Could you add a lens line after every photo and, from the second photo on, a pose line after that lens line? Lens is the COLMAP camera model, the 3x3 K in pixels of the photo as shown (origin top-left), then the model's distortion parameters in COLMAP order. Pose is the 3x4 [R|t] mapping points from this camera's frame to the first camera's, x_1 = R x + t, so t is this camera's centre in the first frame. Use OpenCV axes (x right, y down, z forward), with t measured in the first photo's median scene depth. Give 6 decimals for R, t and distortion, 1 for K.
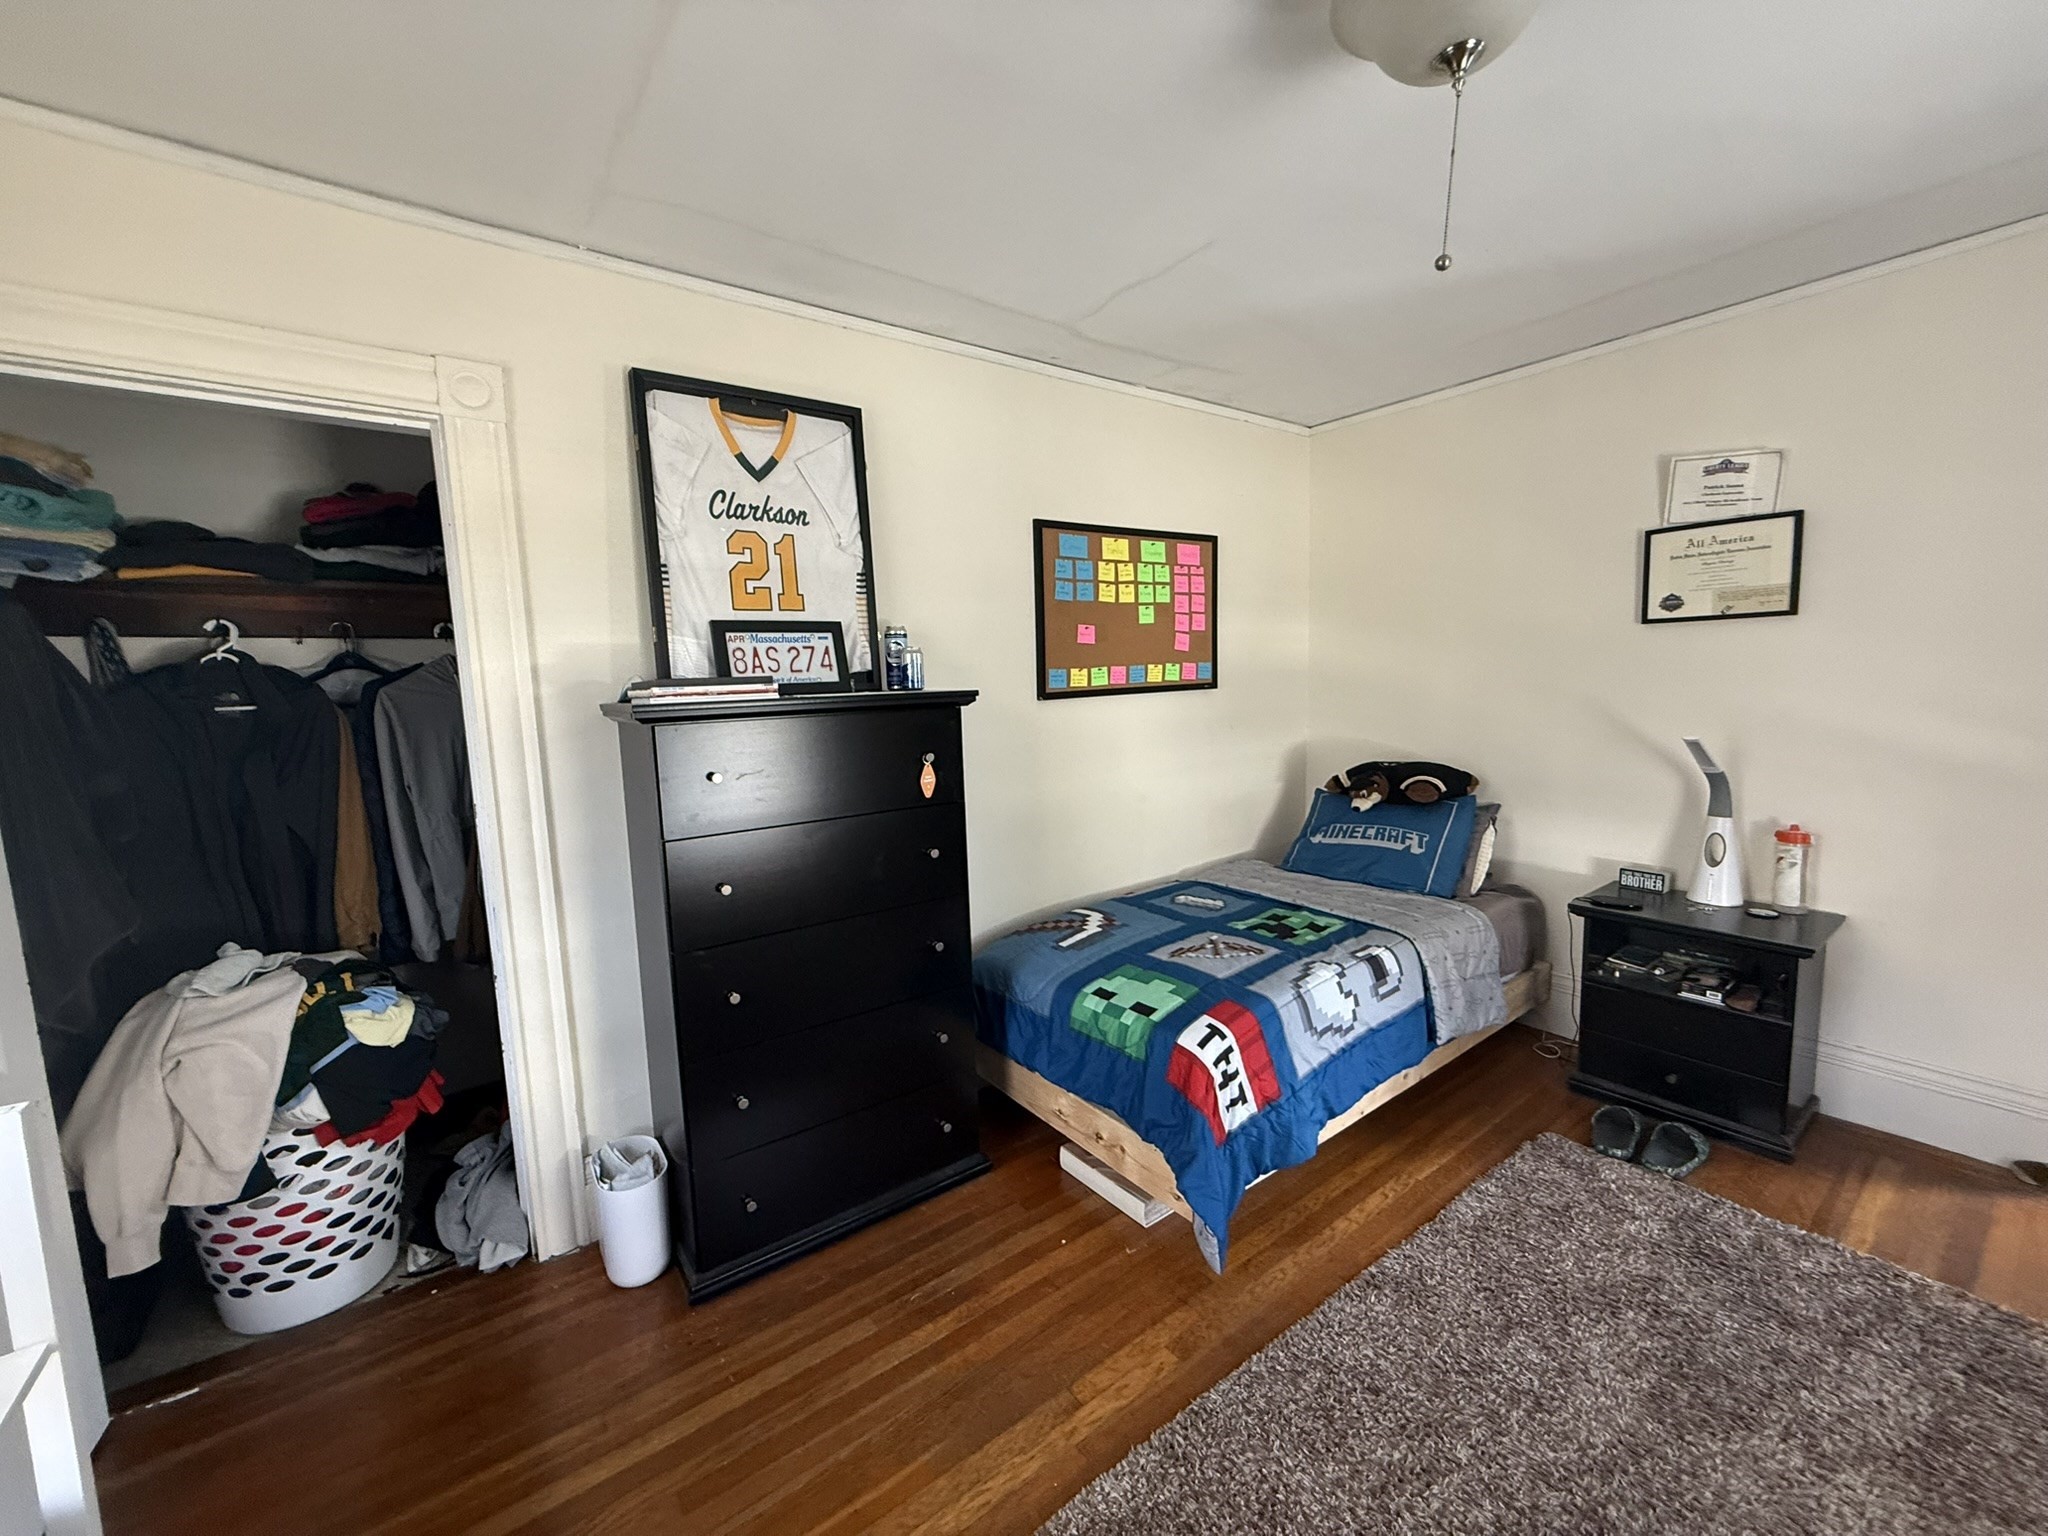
lens RADIAL K [[813.6, 0, 1022.6], [0, 813.6, 768.7], [0, 0, 1]] dist [-0.001870, 0.000587]
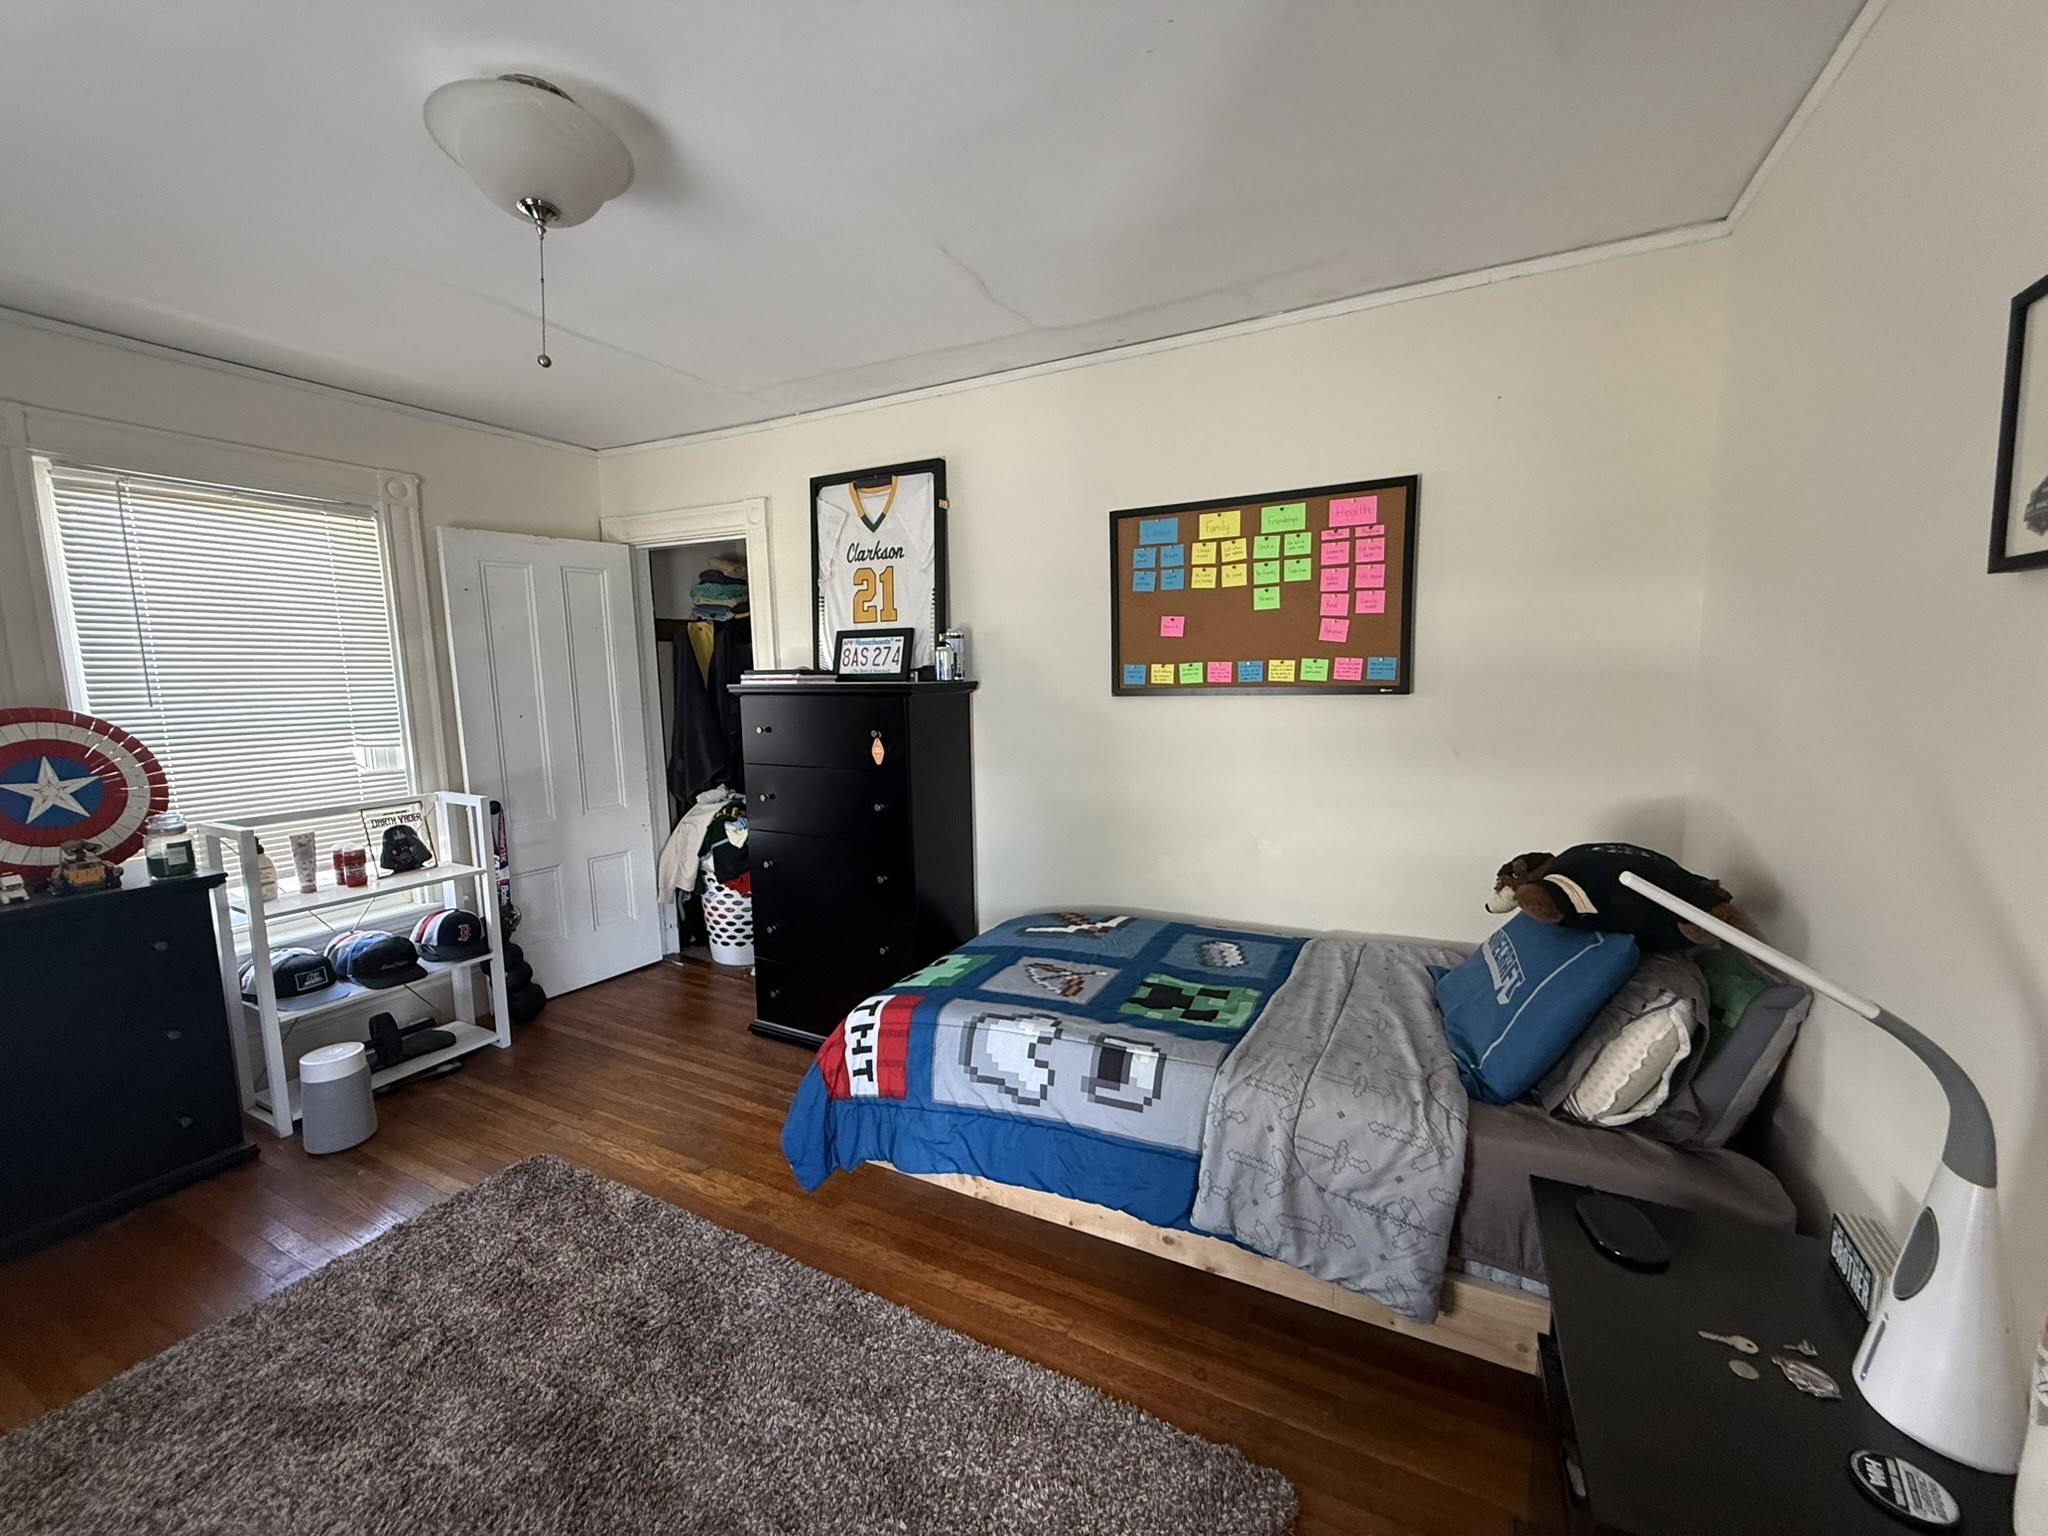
lens RADIAL K [[813.6, 0, 1022.5], [0, 813.6, 769.8], [0, 0, 1]] dist [-0.001870, 0.000587]
pose [[0.444093, 0.136086, -0.885586, 0.949878], [-0.103182, 0.989590, 0.100325, -0.092171], [0.890020, 0.046822, 0.453511, 0.508950]]
